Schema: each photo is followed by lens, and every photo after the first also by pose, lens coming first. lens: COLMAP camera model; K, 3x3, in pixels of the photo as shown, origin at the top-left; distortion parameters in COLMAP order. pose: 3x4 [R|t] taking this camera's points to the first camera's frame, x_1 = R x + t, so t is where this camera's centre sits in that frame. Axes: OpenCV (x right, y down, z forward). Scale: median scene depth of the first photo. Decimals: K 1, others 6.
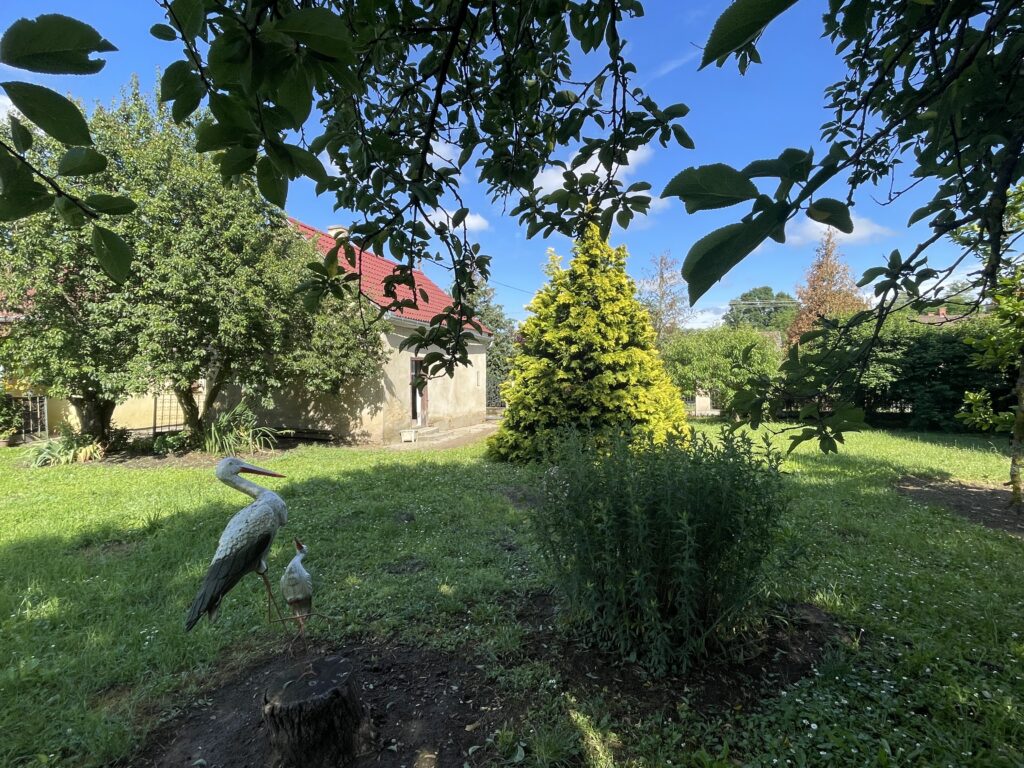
lens RADIAL K [[518.6, 0, 513.4], [0, 518.6, 384.3], [0, 0, 1]] dist [-0.003352, 0.000695]
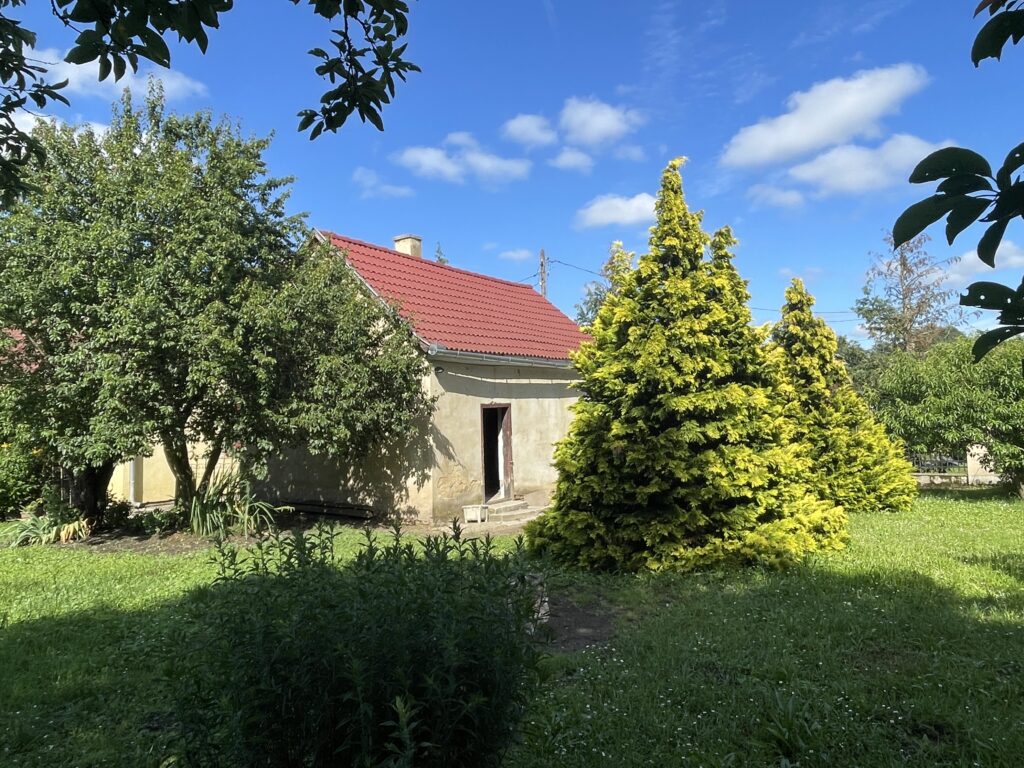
lens RADIAL K [[723.6, 0, 521.7], [0, 723.6, 386.2], [0, 0, 1]] dist [-0.001428, -0.006557]
pose [[0.956855, -0.035116, -0.288436, 0.234718], [0.015941, 0.997520, -0.068560, -0.011021], [0.290129, 0.061004, 0.955041, 0.072320]]
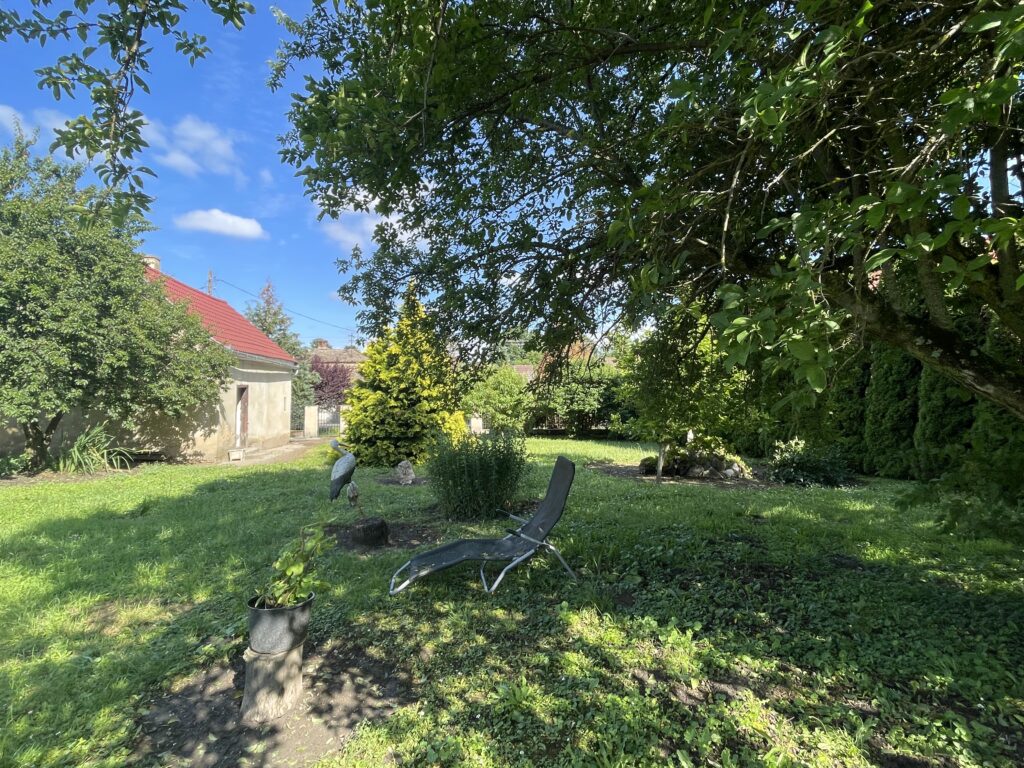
lens RADIAL K [[518.6, 0, 513.7], [0, 518.6, 382.4], [0, 0, 1]] dist [-0.003352, 0.000695]
pose [[0.906186, 0.023587, 0.422221, -0.202317], [-0.002384, 0.998712, -0.050675, -0.003845], [-0.422873, 0.044915, 0.905075, -0.422630]]
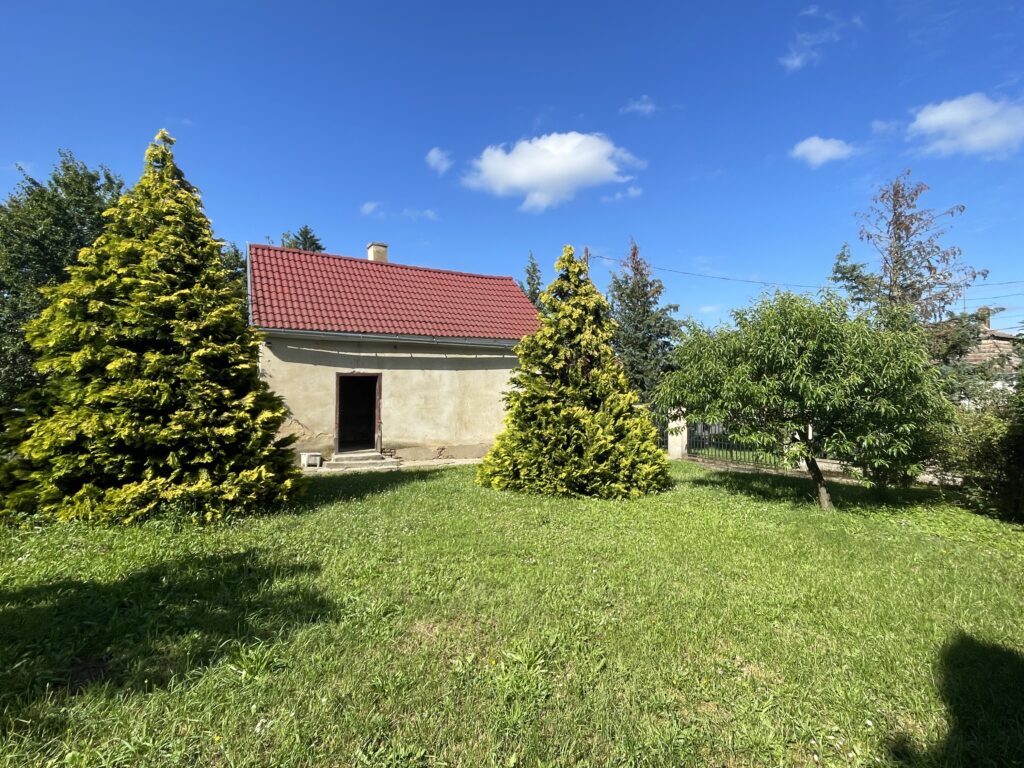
lens RADIAL K [[527.5, 0, 506.3], [0, 527.5, 388.0], [0, 0, 1]] dist [-0.006949, -0.001580]
pose [[0.724156, -0.007609, -0.689594, 0.996316], [-0.022645, 0.999138, -0.034804, -0.001879], [0.689264, 0.040819, 0.723359, 0.852970]]
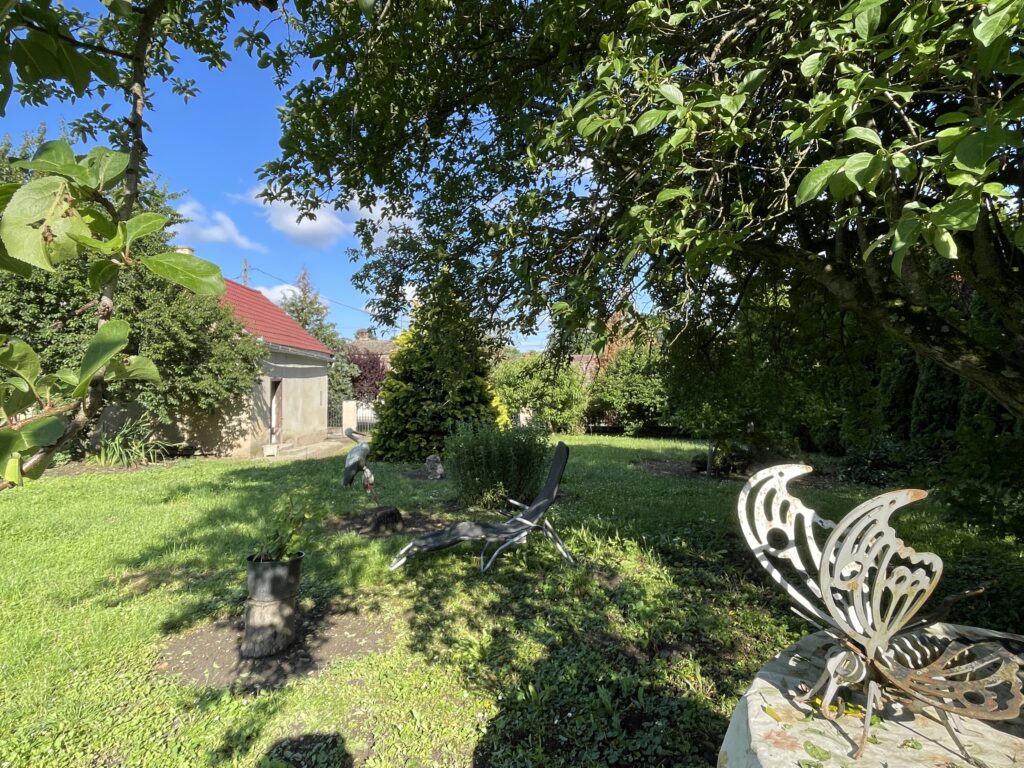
lens RADIAL K [[588.7, 0, 513.5], [0, 588.7, 384.6], [0, 0, 1]] dist [0.001035, -0.005592]
pose [[0.947650, 0.010031, 0.319154, -0.171937], [0.001127, 0.999395, -0.034757, 0.007025], [-0.319309, 0.033297, 0.947065, -0.508191]]
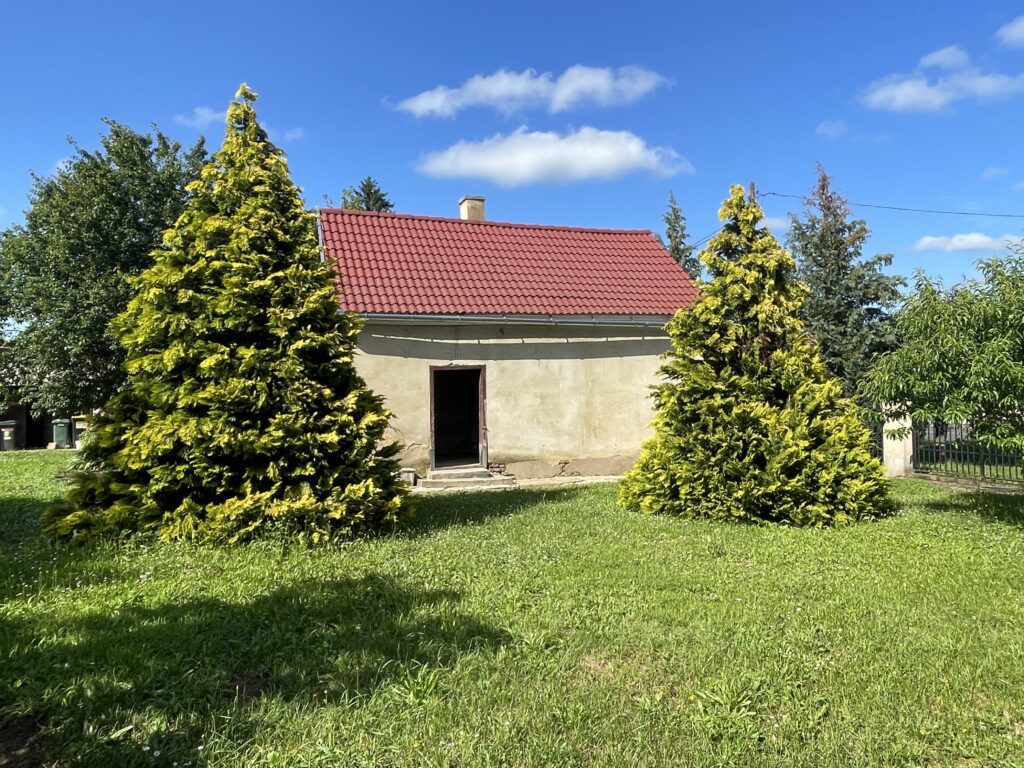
lens RADIAL K [[723.6, 0, 514.7], [0, 723.6, 382.4], [0, 0, 1]] dist [-0.001428, -0.006557]
pose [[0.599594, -0.025072, -0.799912, 1.014267], [-0.004504, 0.999388, -0.034700, 0.004148], [0.800292, 0.024408, 0.599113, 0.792423]]
